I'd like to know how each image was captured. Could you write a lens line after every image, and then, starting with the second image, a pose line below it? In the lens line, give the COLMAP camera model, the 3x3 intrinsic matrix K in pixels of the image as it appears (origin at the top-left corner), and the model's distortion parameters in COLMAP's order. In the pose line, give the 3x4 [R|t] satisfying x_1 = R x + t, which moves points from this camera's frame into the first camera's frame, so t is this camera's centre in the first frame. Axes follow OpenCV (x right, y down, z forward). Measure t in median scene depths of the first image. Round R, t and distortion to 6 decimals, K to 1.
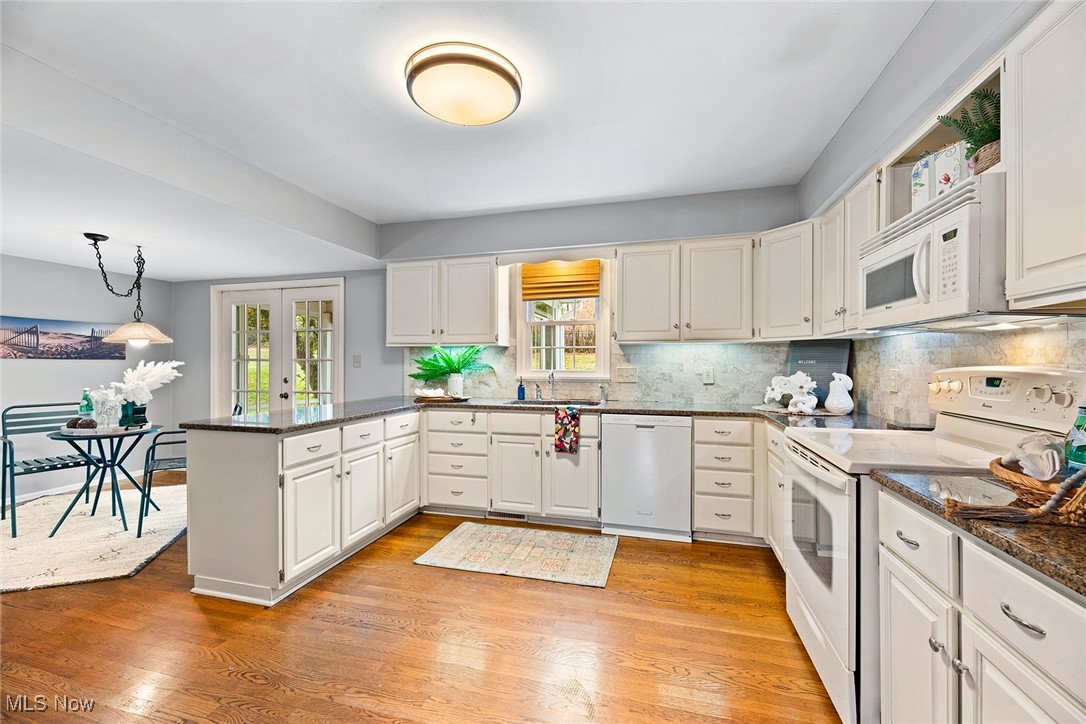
lens RADIAL K [[440.4, 0, 539.9], [0, 440.4, 363.2], [0, 0, 1]] dist [0.005714, -0.001540]
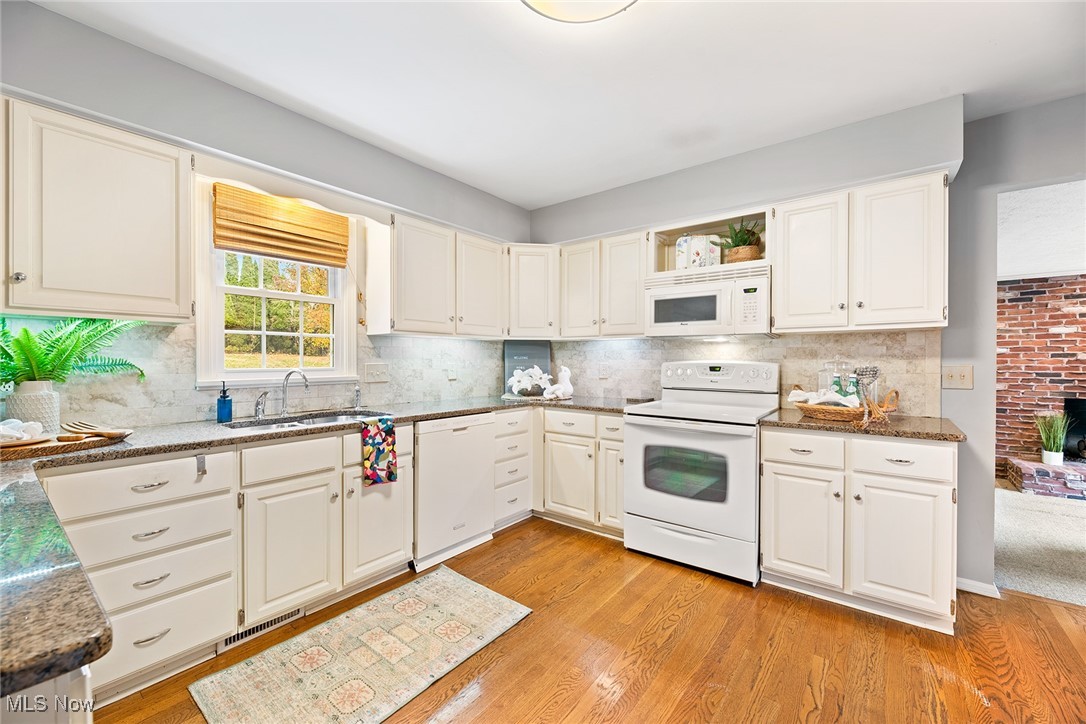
lens RADIAL K [[440.4, 0, 541.2], [0, 440.4, 362.2], [0, 0, 1]] dist [0.005714, -0.001540]
pose [[0.377417, -0.004898, 0.926031, -0.471445], [-0.001924, 0.999980, 0.006074, 0.001848], [-0.926041, -0.004074, 0.377400, 0.460091]]
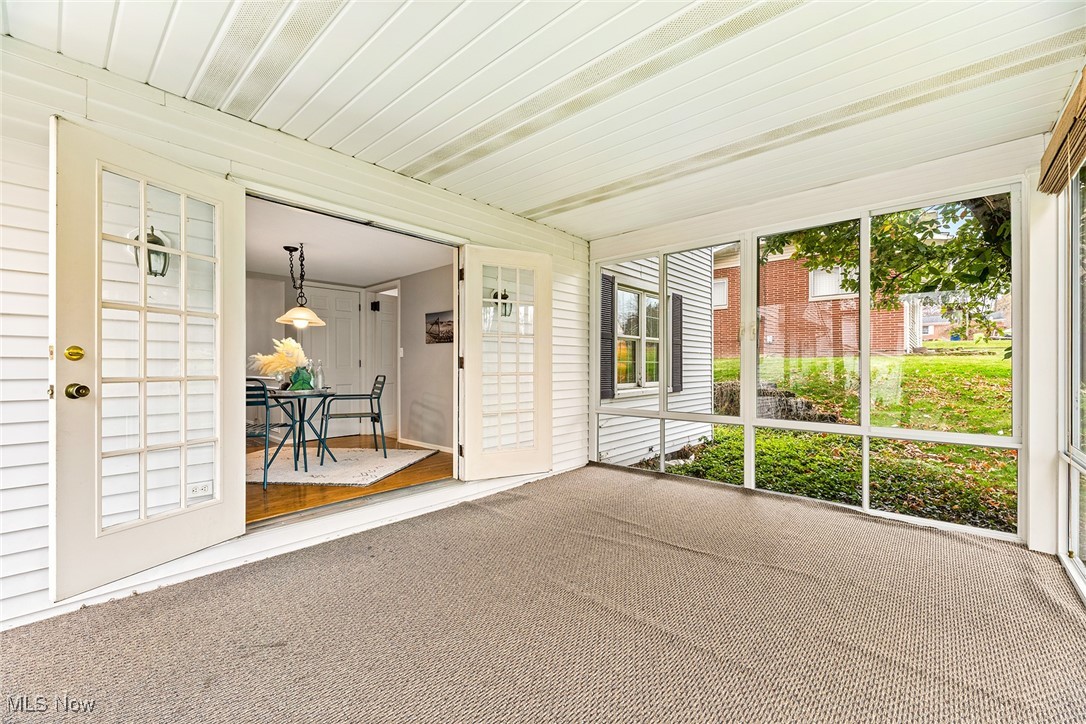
lens RADIAL K [[440.4, 0, 547.6], [0, 440.4, 366.9], [0, 0, 1]] dist [0.005714, -0.001540]
pose [[-0.446973, -0.004759, -0.894535, -0.146644], [-0.003435, 0.999988, -0.003603, 0.074268], [0.894541, 0.001462, -0.446984, 2.186631]]
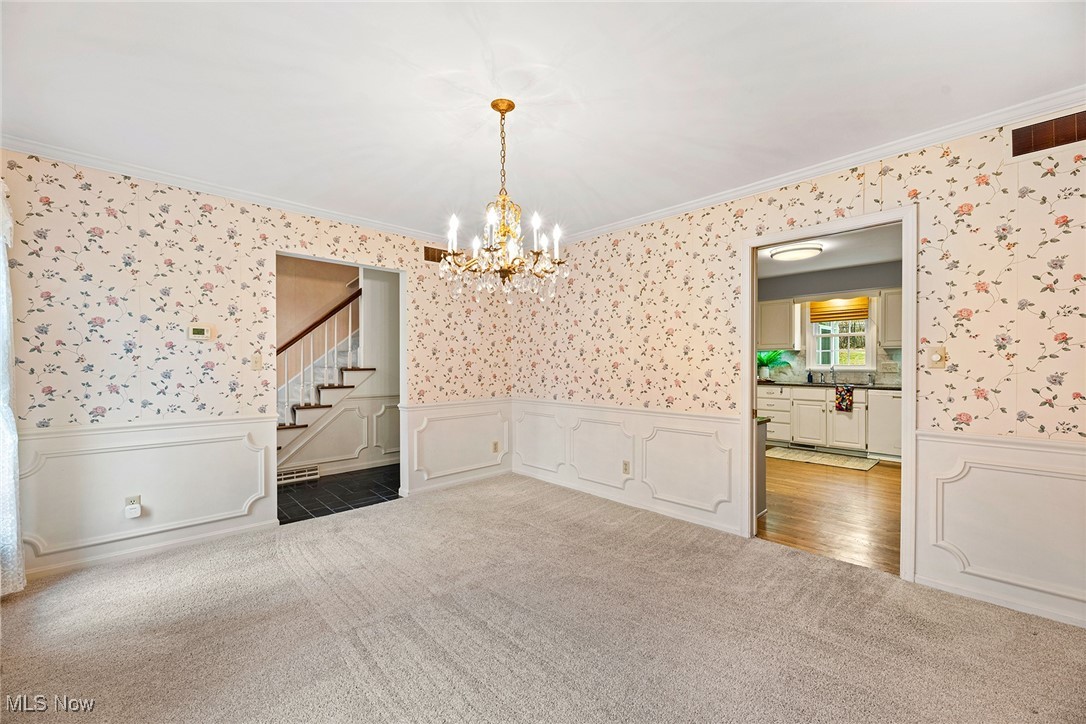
lens RADIAL K [[440.4, 0, 544.6], [0, 440.4, 360.7], [0, 0, 1]] dist [0.005714, -0.001540]
pose [[0.865162, -0.000443, -0.501492, -0.083817], [-0.002107, 0.999988, -0.004517, 0.011219], [0.501487, 0.004965, 0.865151, -1.065773]]
